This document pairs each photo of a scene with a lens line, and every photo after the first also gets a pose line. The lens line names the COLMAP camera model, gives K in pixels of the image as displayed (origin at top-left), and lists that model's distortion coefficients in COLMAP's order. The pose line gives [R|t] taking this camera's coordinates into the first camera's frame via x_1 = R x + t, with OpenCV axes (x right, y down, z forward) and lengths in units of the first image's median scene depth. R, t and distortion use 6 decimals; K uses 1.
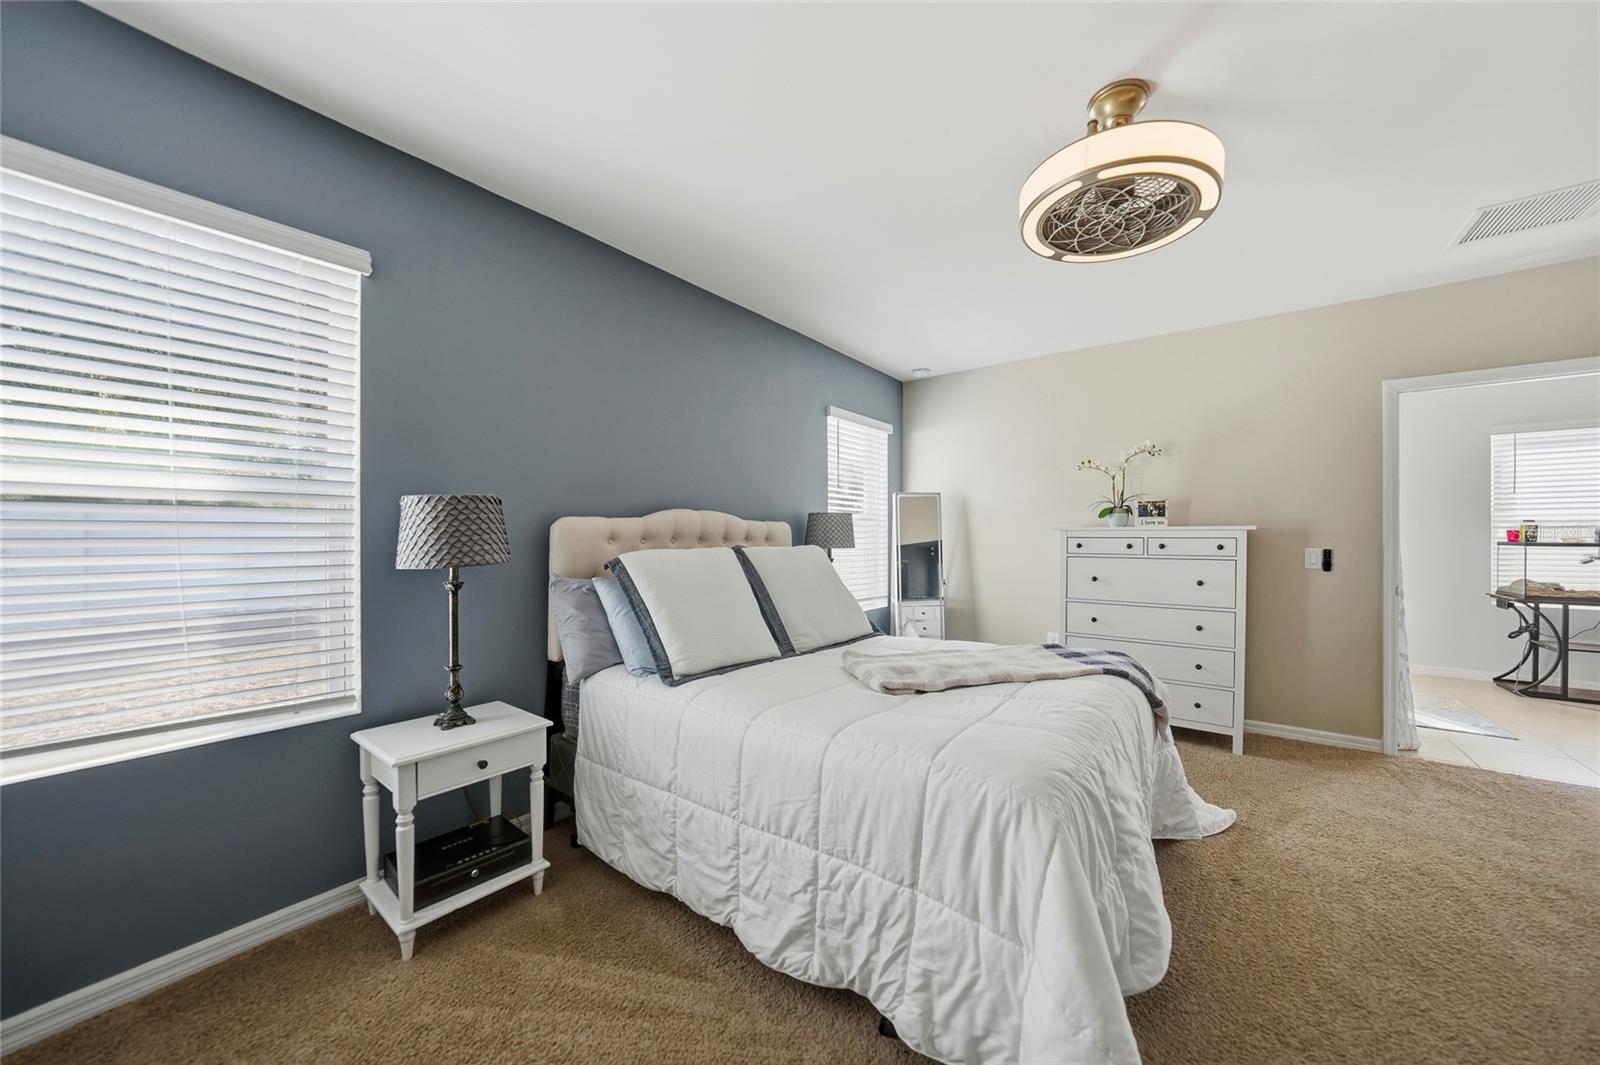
lens RADIAL K [[563.8, 0, 810.9], [0, 563.8, 540.8], [0, 0, 1]] dist [-0.023883, 0.005024]
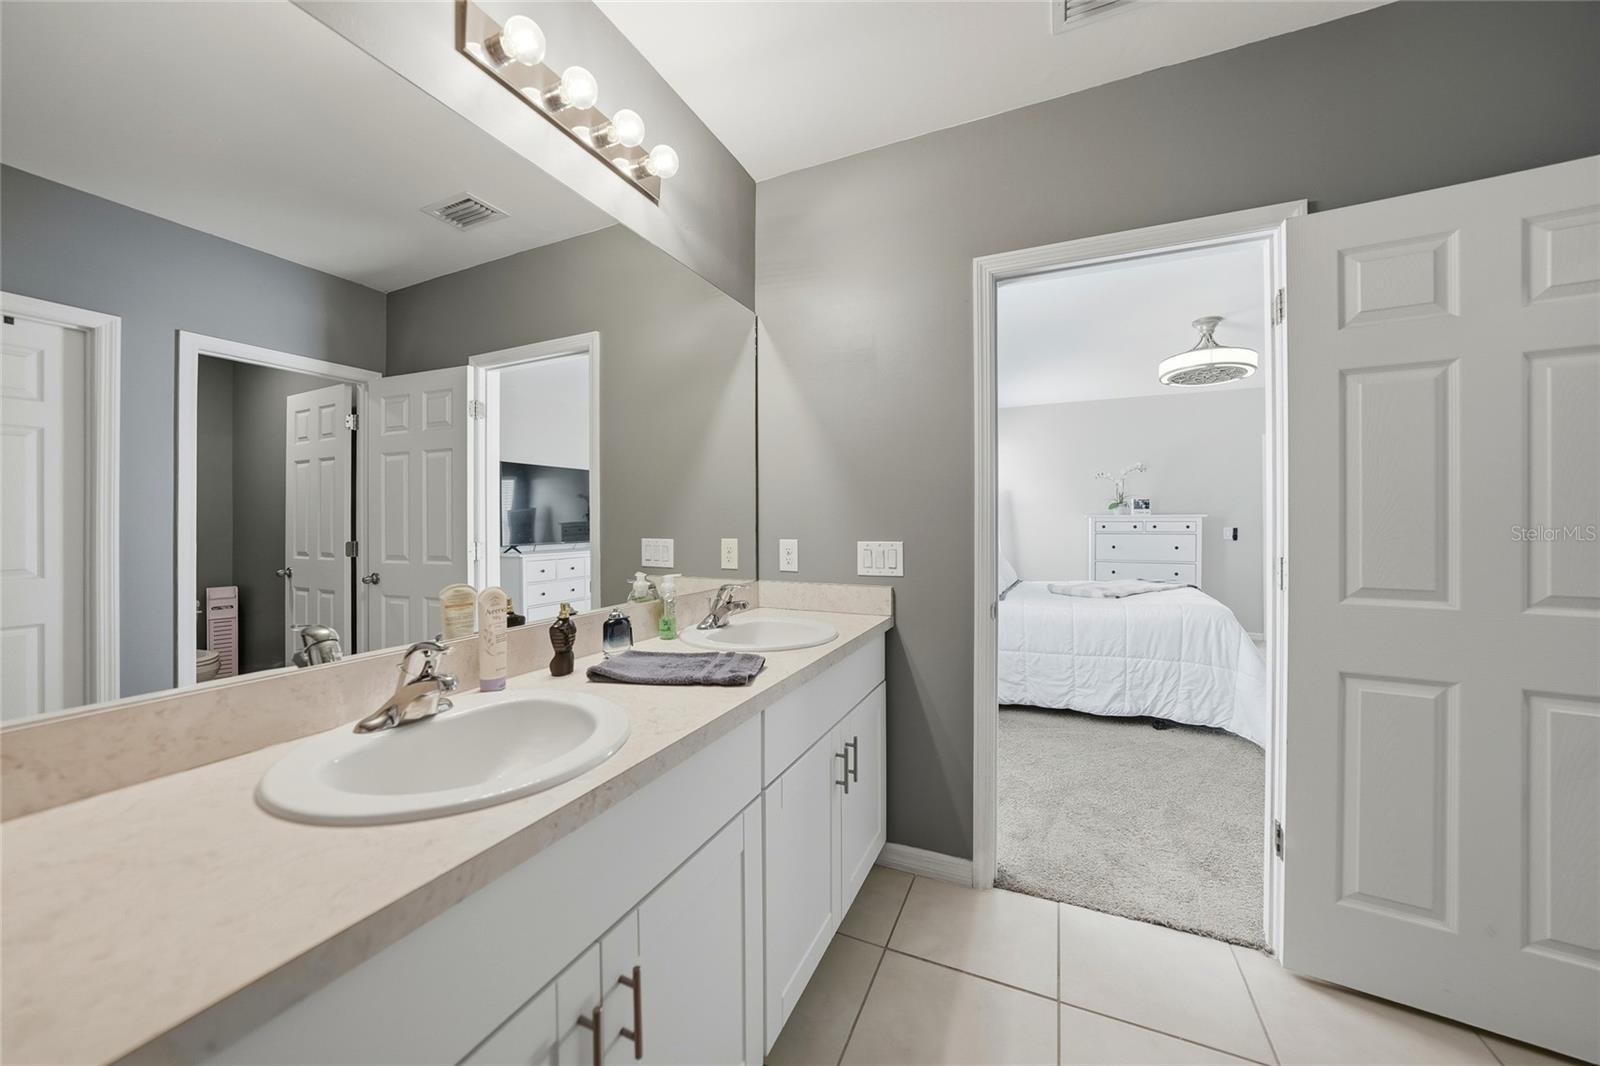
lens RADIAL K [[563.8, 0, 813.4], [0, 563.8, 528.6], [0, 0, 1]] dist [-0.023883, 0.005024]
pose [[0.971693, -0.003327, 0.236226, -1.618310], [0.002653, 0.999991, 0.003169, 0.015884], [-0.236234, -0.002453, 0.971693, -0.839190]]
